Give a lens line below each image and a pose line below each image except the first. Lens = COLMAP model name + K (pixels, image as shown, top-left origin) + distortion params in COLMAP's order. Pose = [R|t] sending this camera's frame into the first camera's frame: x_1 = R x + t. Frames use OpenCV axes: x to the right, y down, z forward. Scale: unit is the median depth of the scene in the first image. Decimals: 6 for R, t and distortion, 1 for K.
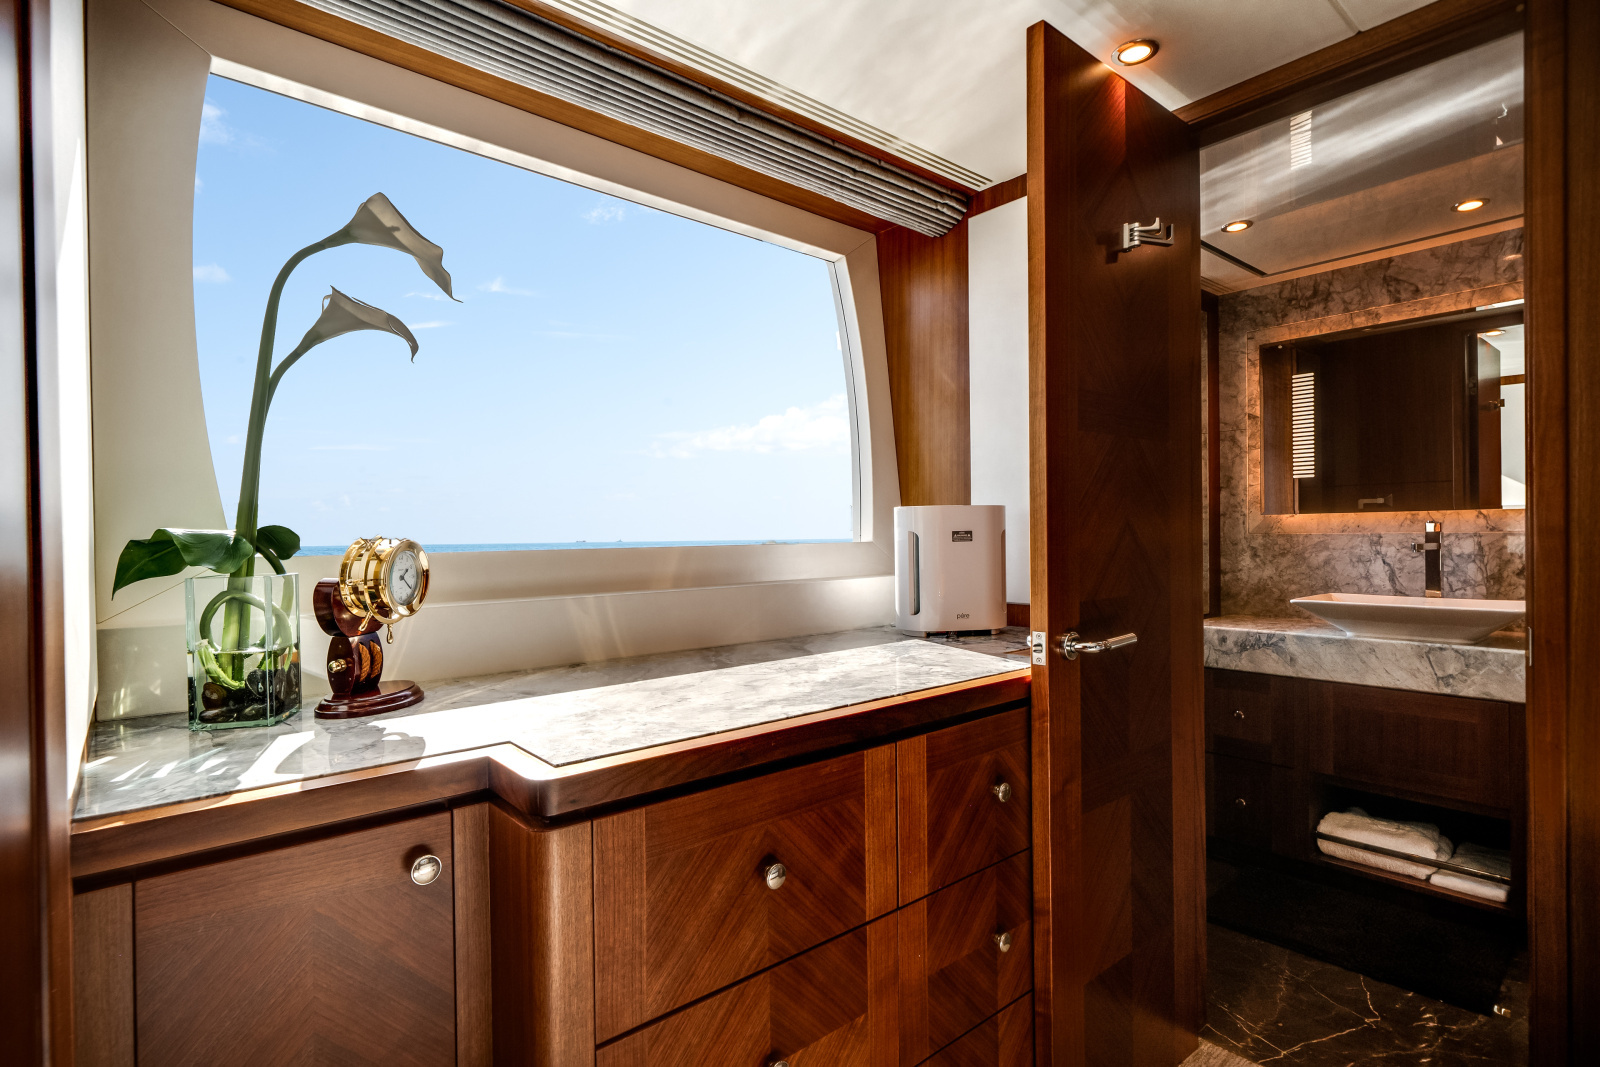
lens RADIAL K [[791.3, 0, 800.0], [0, 791.3, 533.5], [0, 0, 1]] dist [0.003020, 0.000211]
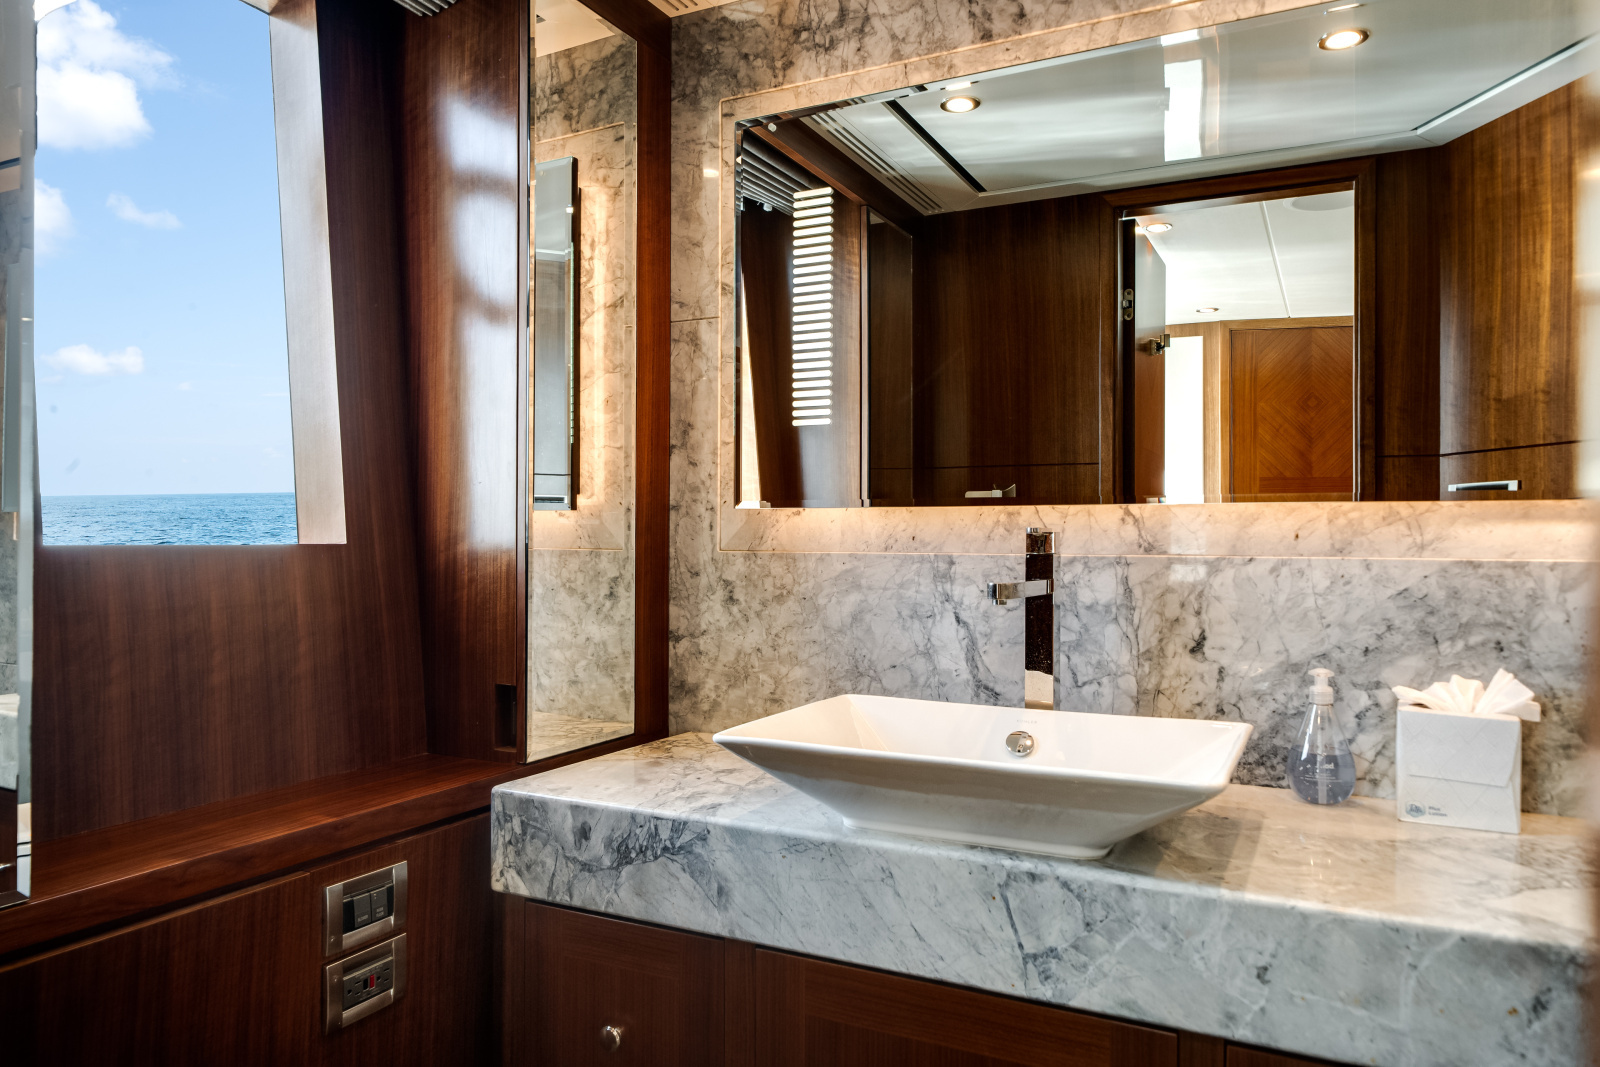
lens RADIAL K [[1077.2, 0, 800.0], [0, 1077.2, 533.5], [0, 0, 1]] dist [-0.010585, -0.000901]
pose [[0.920791, 0.016502, 0.389707, 0.421960], [-0.013983, 0.999859, -0.009300, -0.005343], [-0.389805, 0.003114, 0.920892, 0.480292]]
